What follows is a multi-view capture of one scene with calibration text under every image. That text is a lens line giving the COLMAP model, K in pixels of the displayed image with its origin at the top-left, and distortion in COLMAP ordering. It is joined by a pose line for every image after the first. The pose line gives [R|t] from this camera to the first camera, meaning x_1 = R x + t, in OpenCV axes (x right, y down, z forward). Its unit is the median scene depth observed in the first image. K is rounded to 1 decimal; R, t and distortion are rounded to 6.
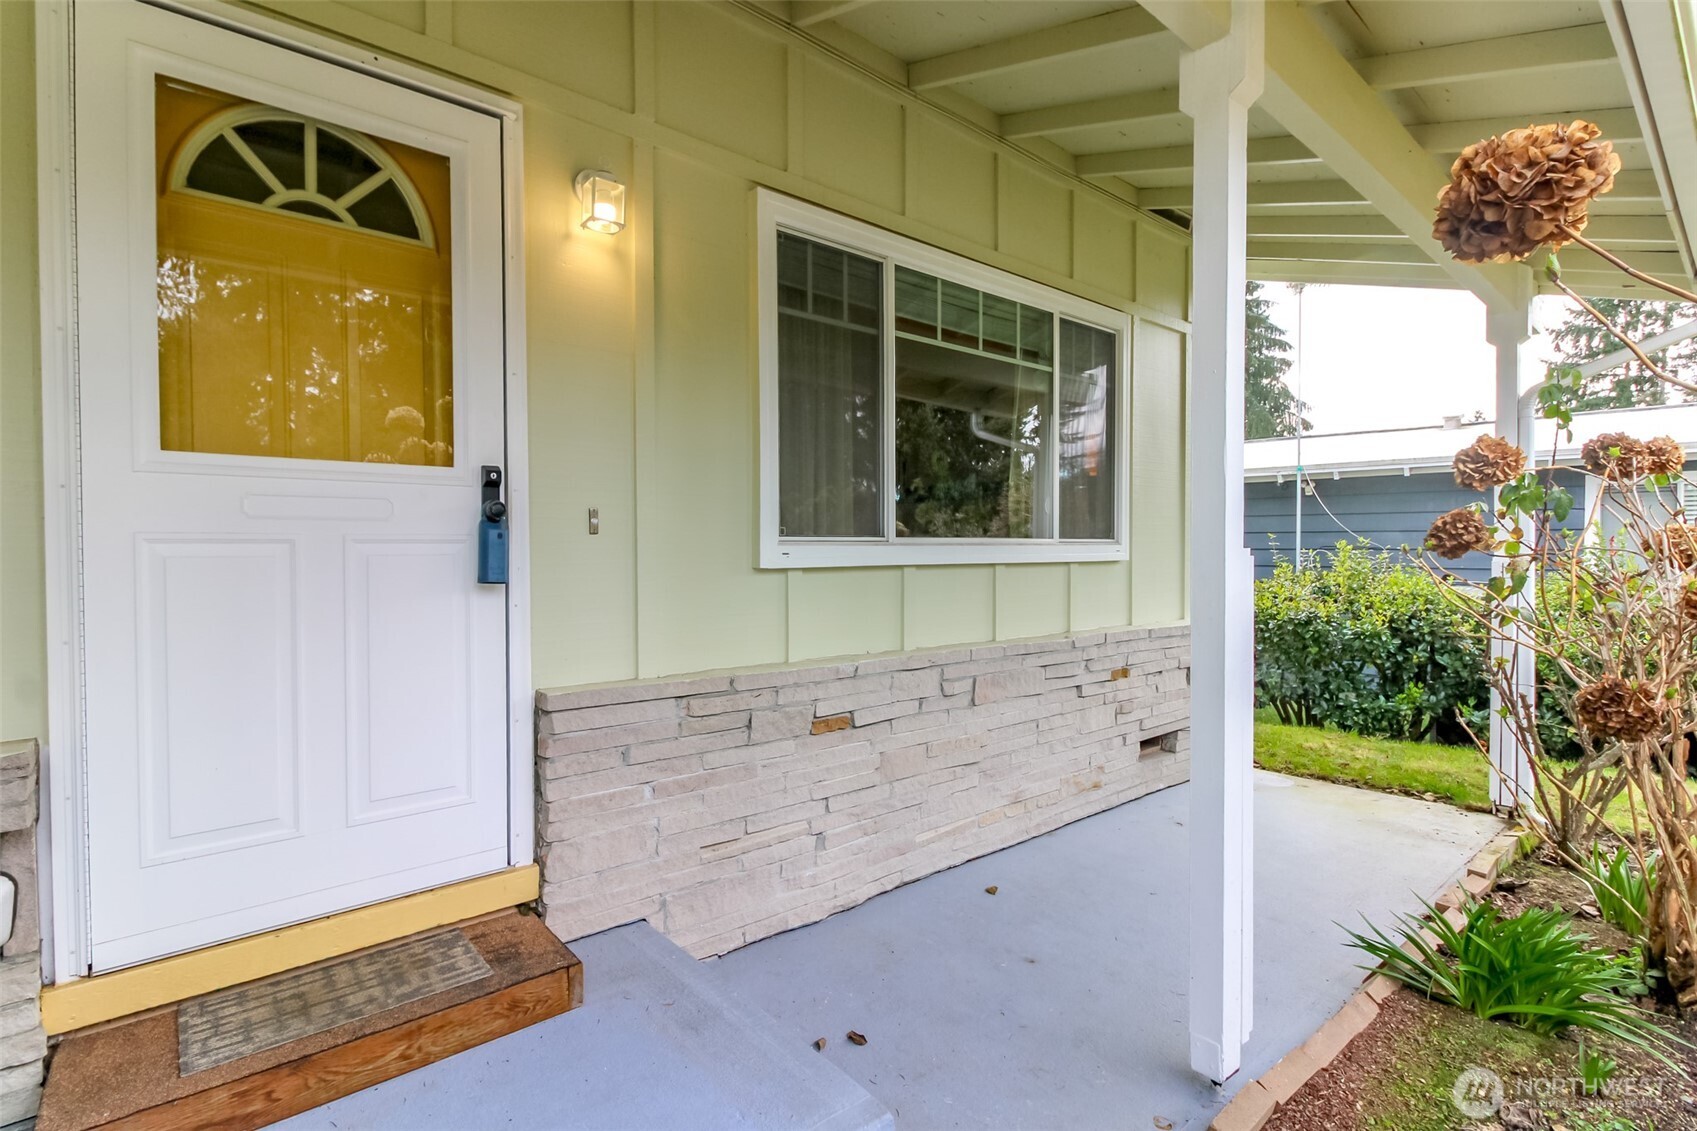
lens RADIAL K [[802.7, 0, 848.5], [0, 802.7, 565.5], [0, 0, 1]] dist [0.032050, -0.022960]
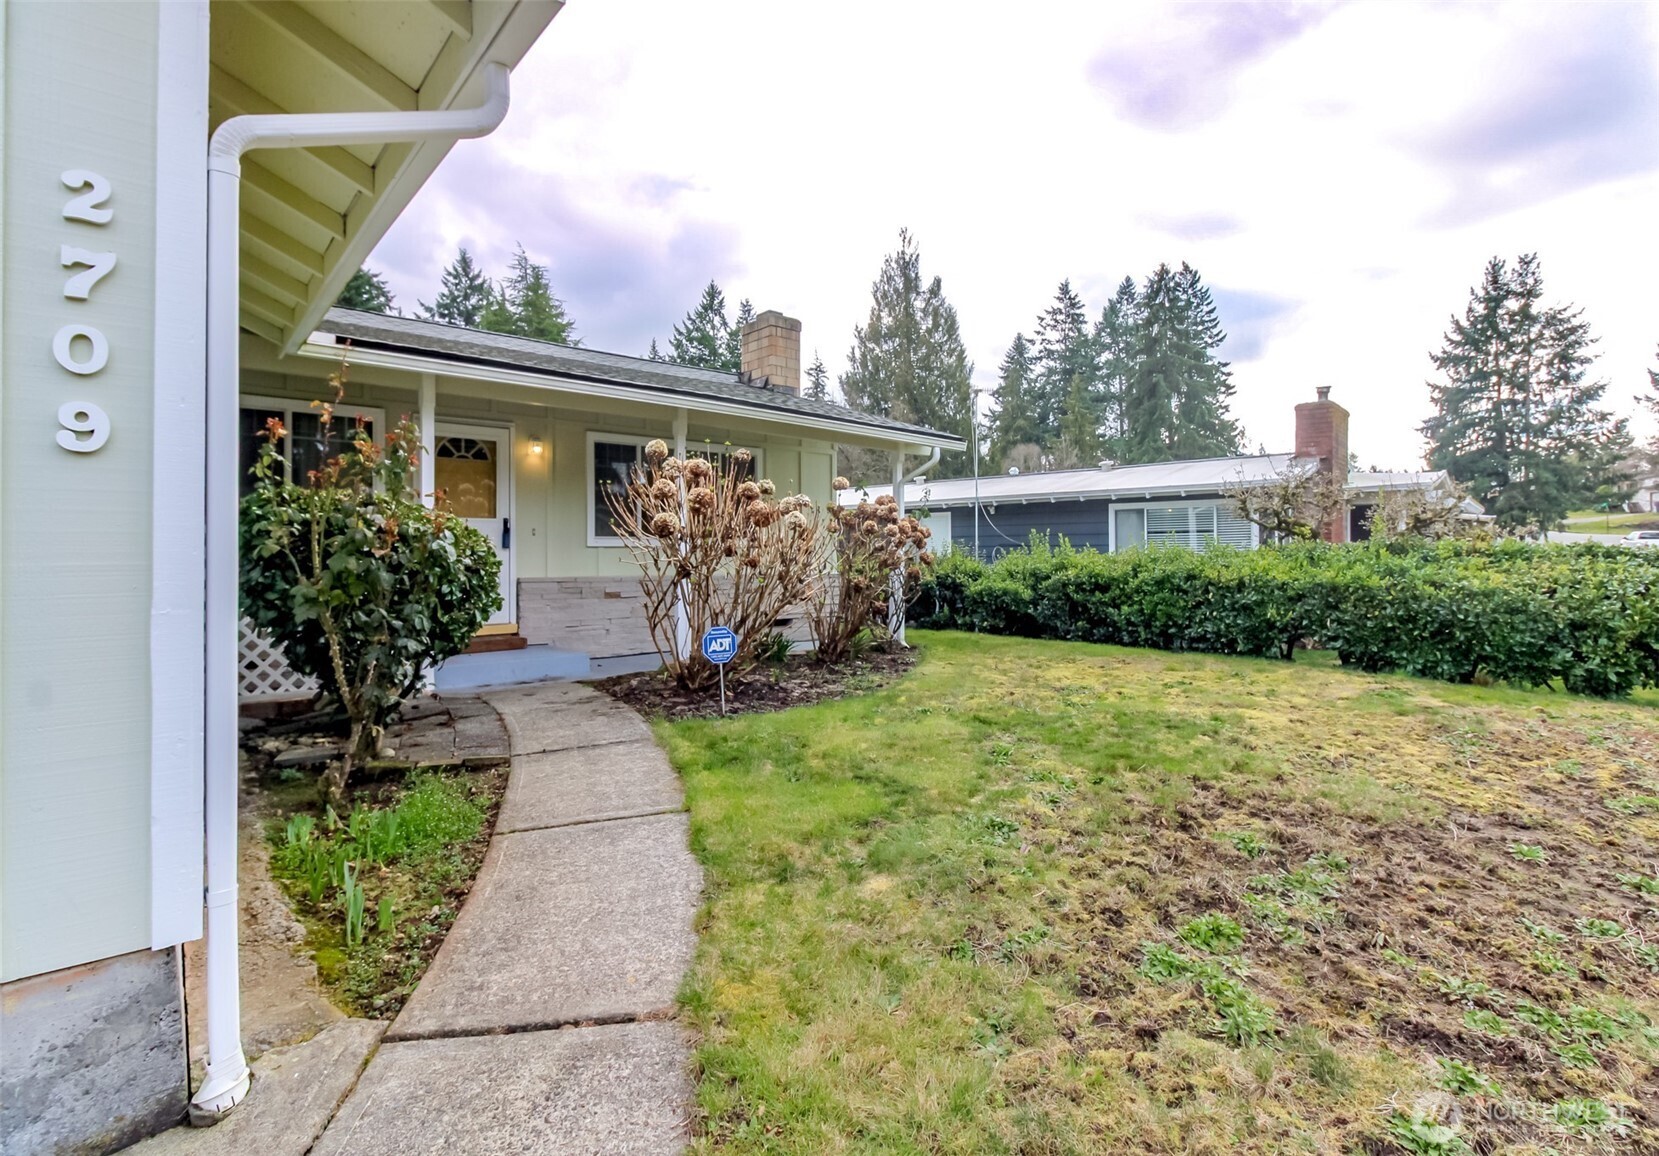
lens RADIAL K [[797.4, 0, 858.0], [0, 797.4, 544.4], [0, 0, 1]] dist [0.016973, -0.000127]
pose [[0.999880, -0.006075, 0.014280, 1.063601], [0.006600, 0.999293, -0.037009, 0.139517], [-0.014045, 0.037099, 0.999213, -2.549733]]
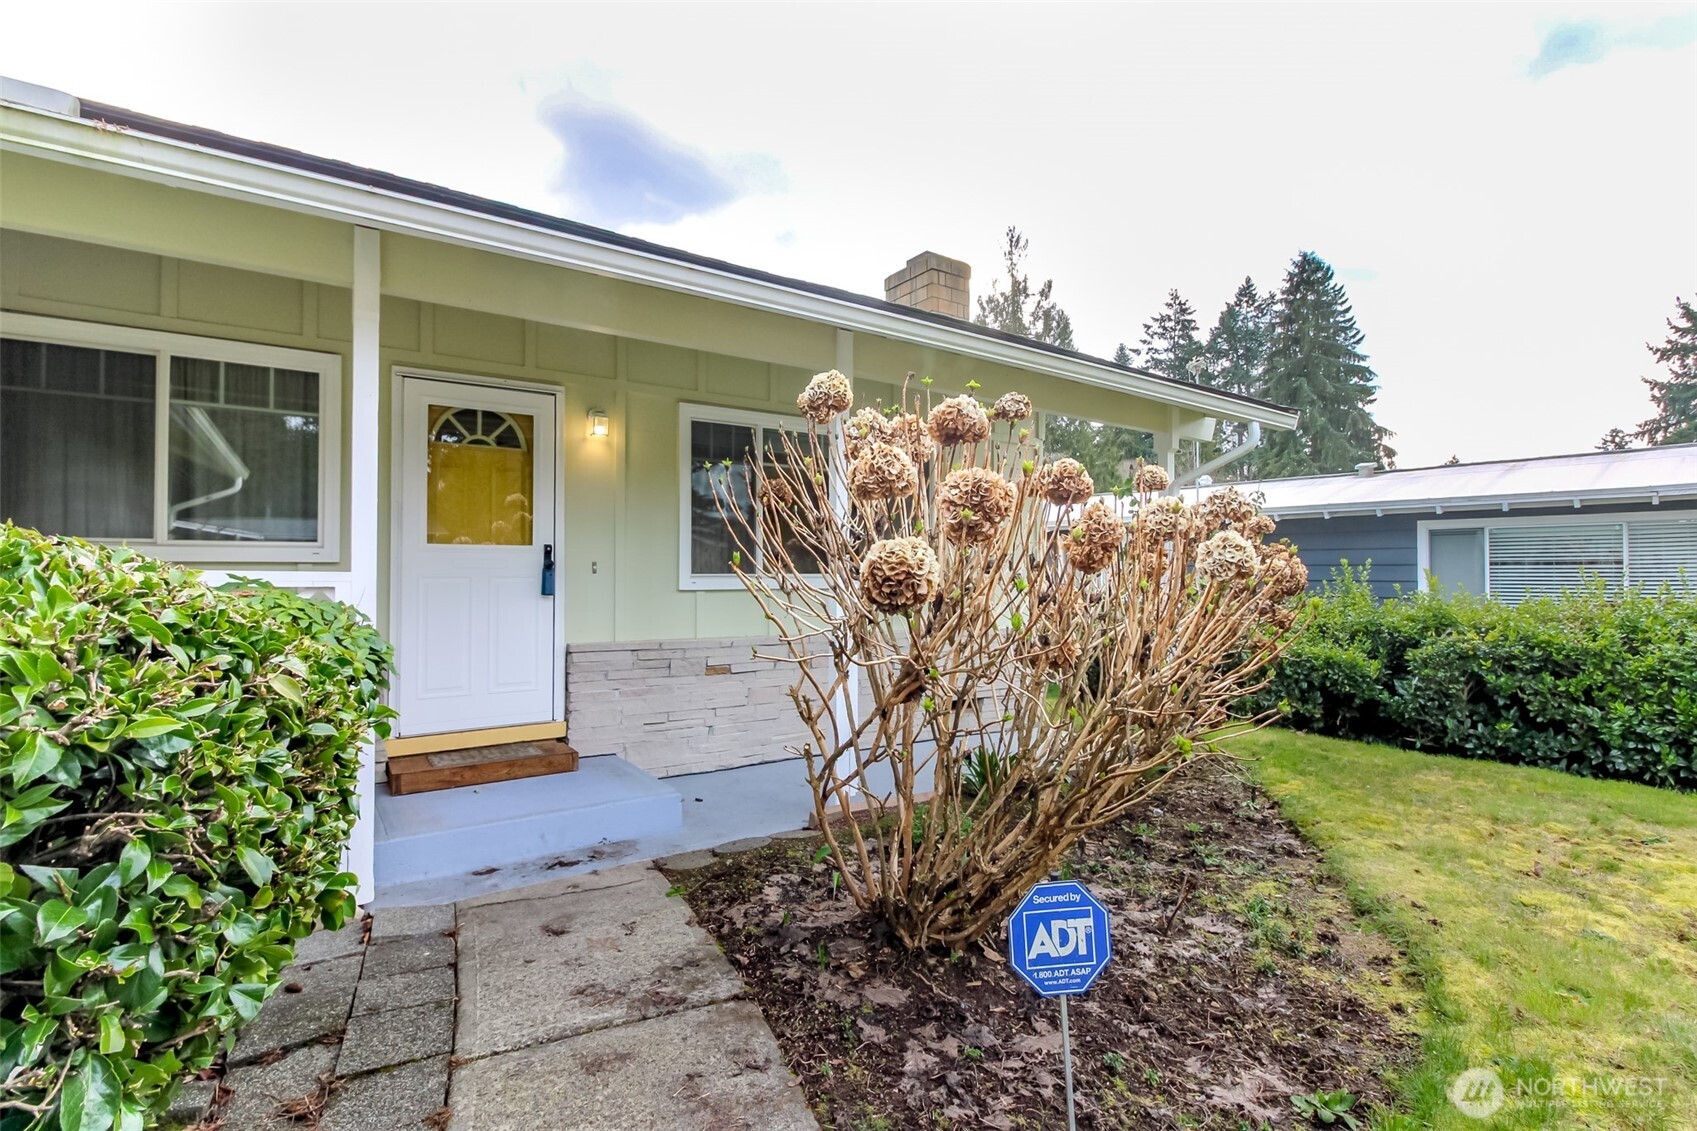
lens RADIAL K [[787.7, 0, 830.4], [0, 787.7, 564.0], [0, 0, 1]] dist [0.011287, -0.000250]
pose [[0.992170, -0.001338, -0.124890, 0.572734], [-0.003461, 0.999264, -0.038197, 0.014410], [0.124849, 0.038330, 0.991435, -1.014649]]
